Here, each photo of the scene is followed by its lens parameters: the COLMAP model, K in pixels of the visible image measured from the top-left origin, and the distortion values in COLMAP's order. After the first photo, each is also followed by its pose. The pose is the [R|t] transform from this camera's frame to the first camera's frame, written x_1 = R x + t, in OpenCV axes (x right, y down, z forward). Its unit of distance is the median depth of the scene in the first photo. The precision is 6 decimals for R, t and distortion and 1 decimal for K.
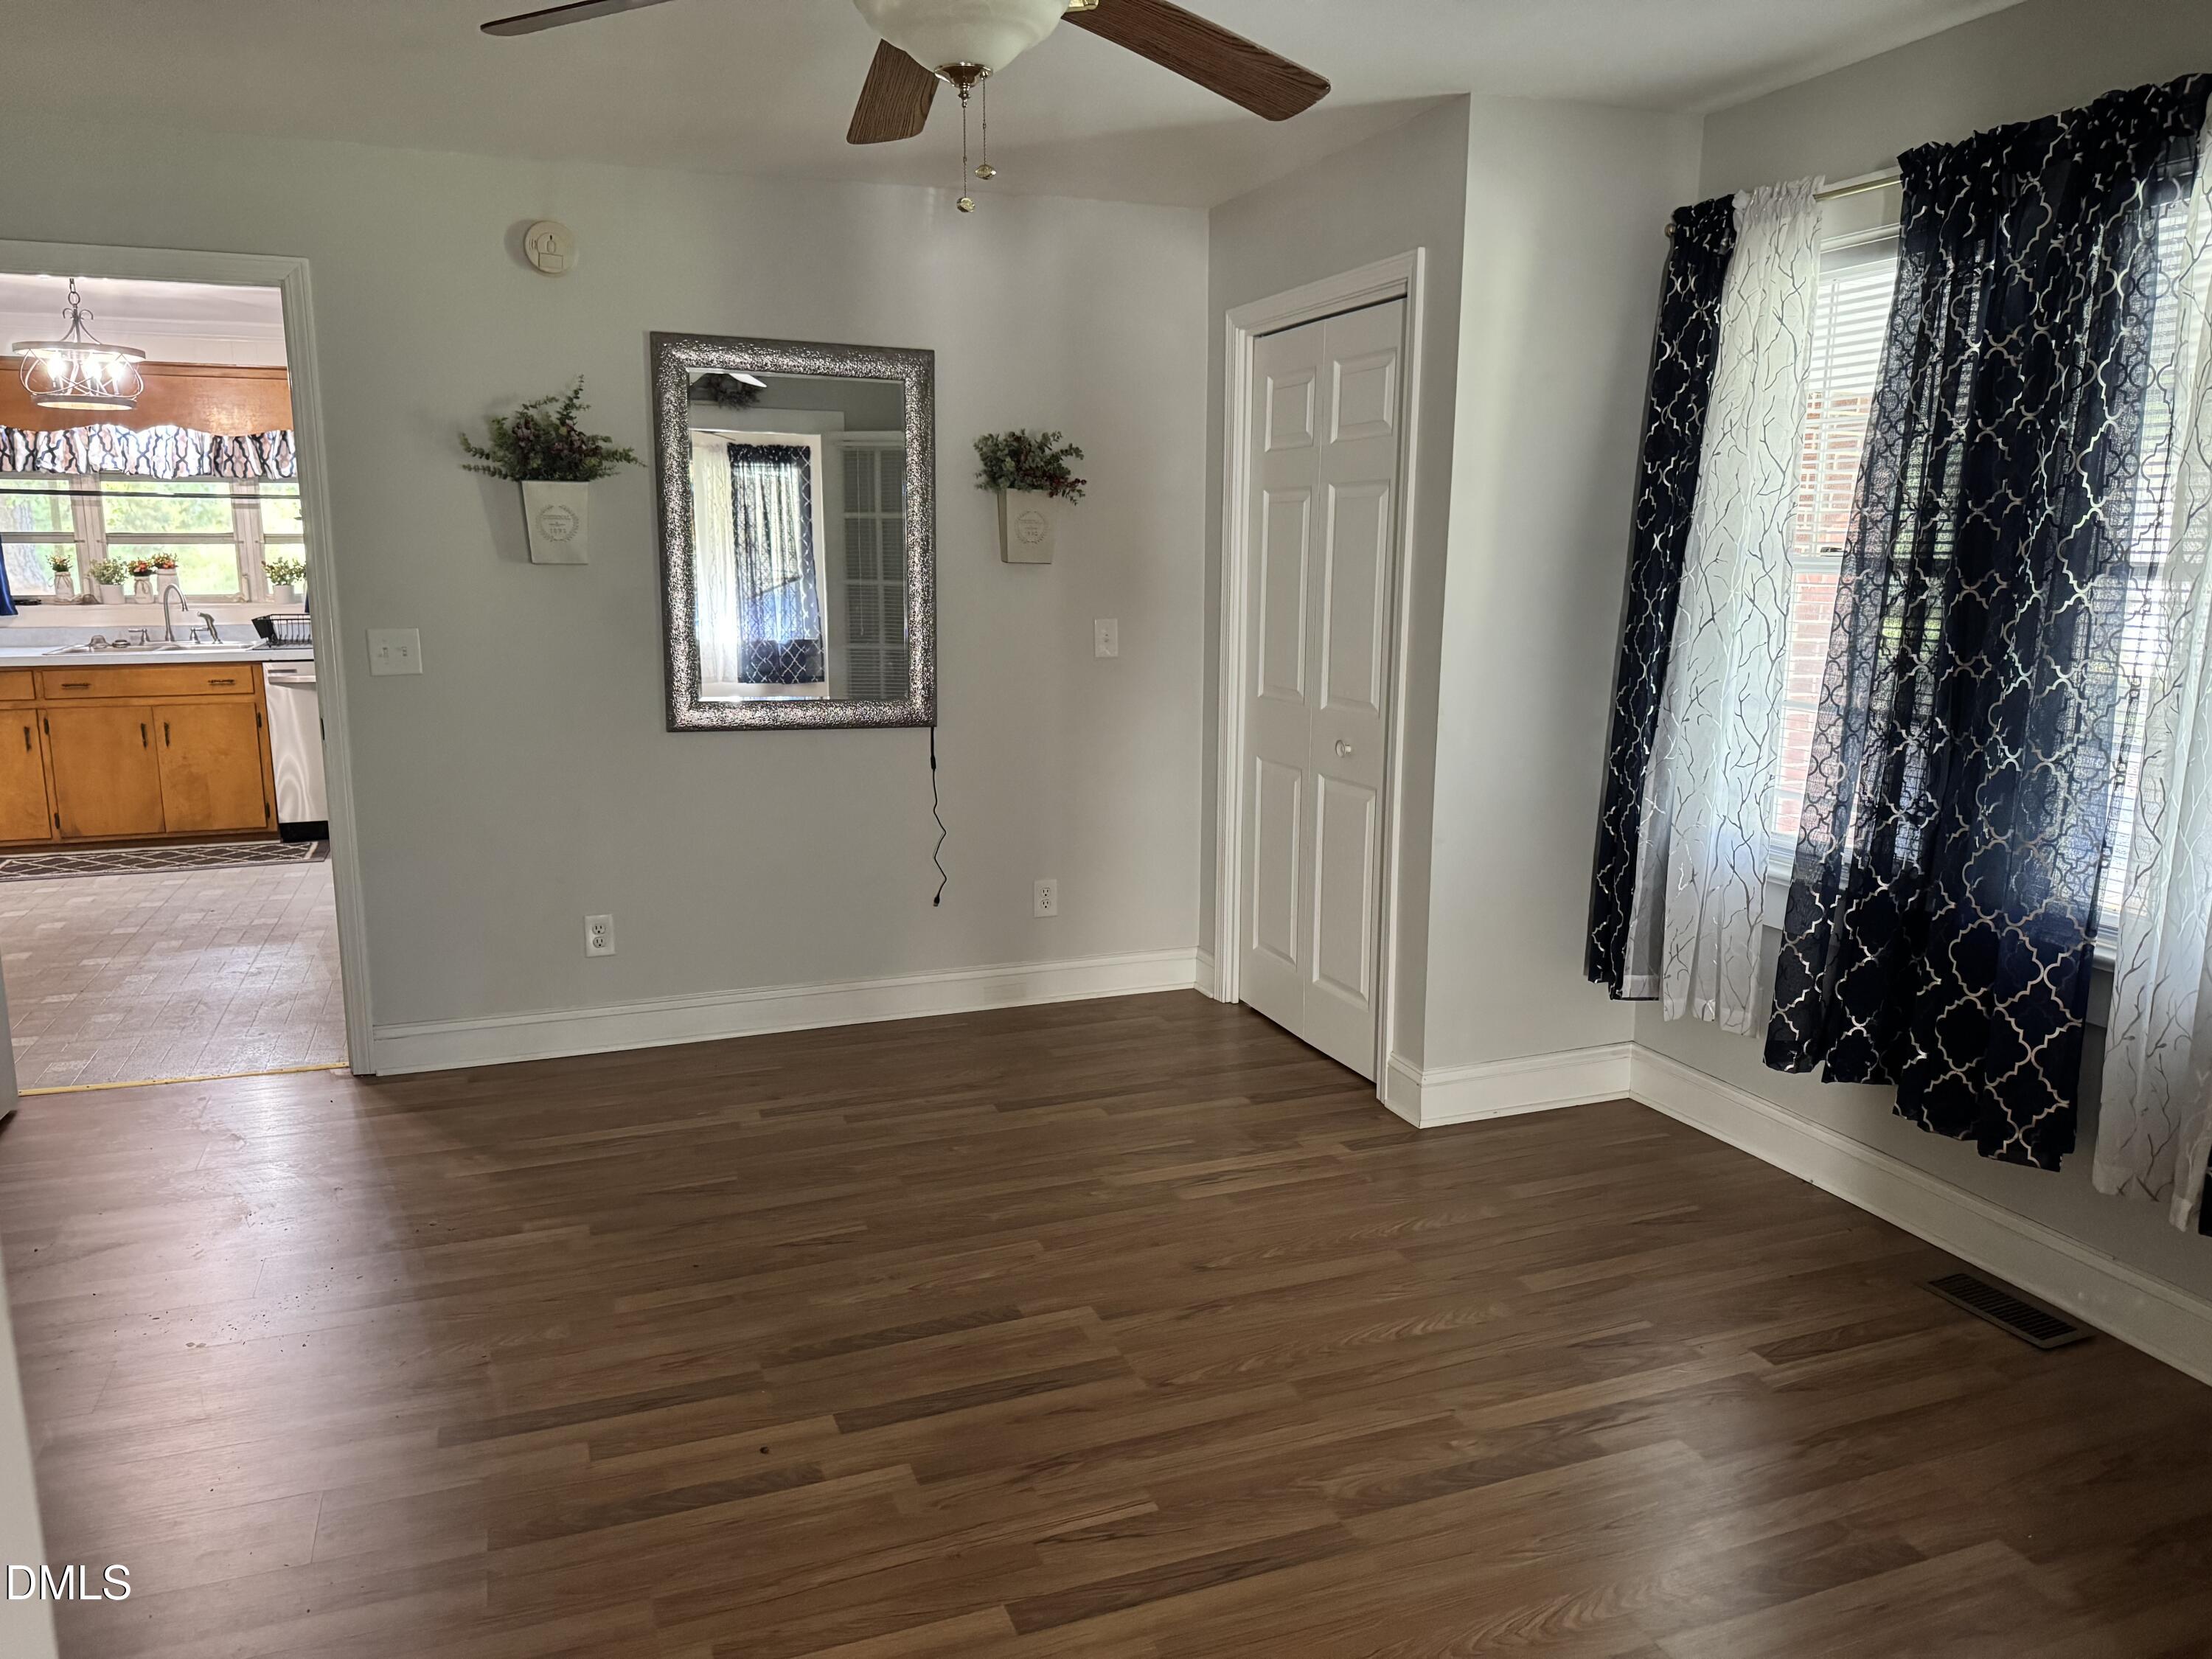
lens RADIAL K [[1545.3, 0, 1116.3], [0, 1545.3, 834.3], [0, 0, 1]] dist [0.042977, -0.029291]
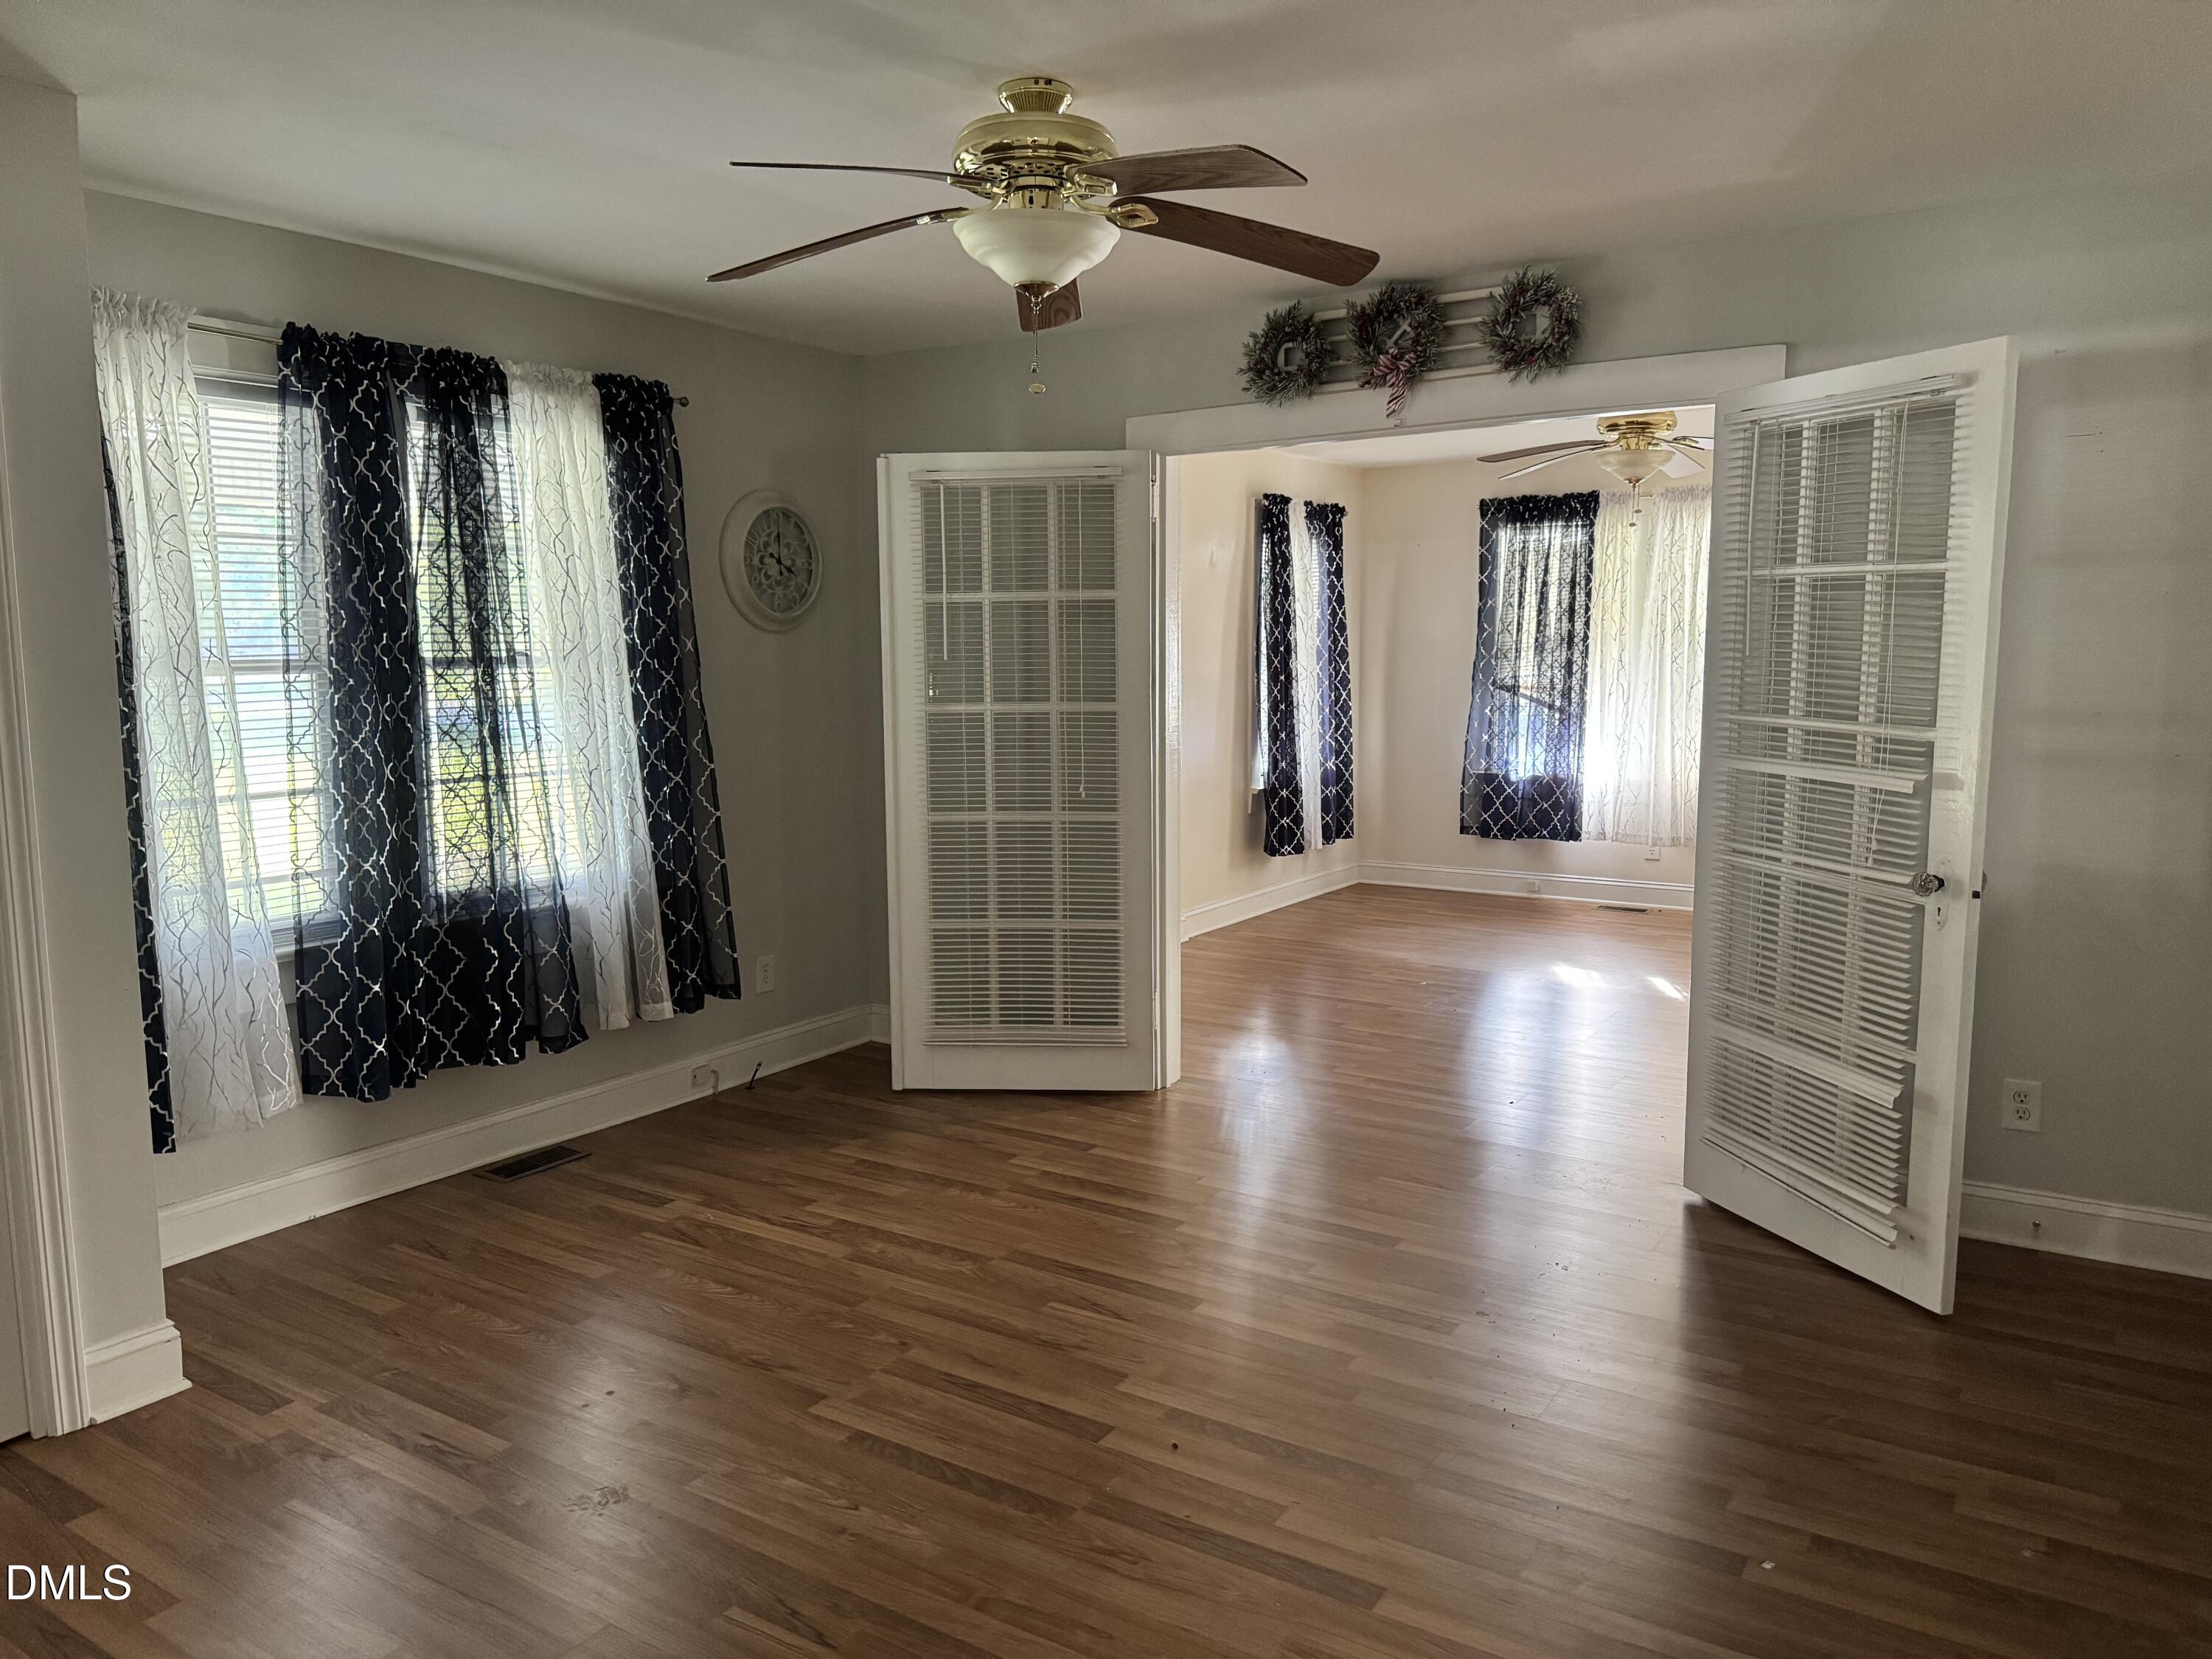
lens RADIAL K [[1545.3, 0, 1087.5], [0, 1545.3, 825.0], [0, 0, 1]] dist [0.042977, -0.029291]
pose [[-0.570465, -0.097410, 0.815525, -0.930997], [0.160499, 0.960577, 0.227006, -0.259062], [-0.805487, 0.260390, -0.532342, 1.350265]]
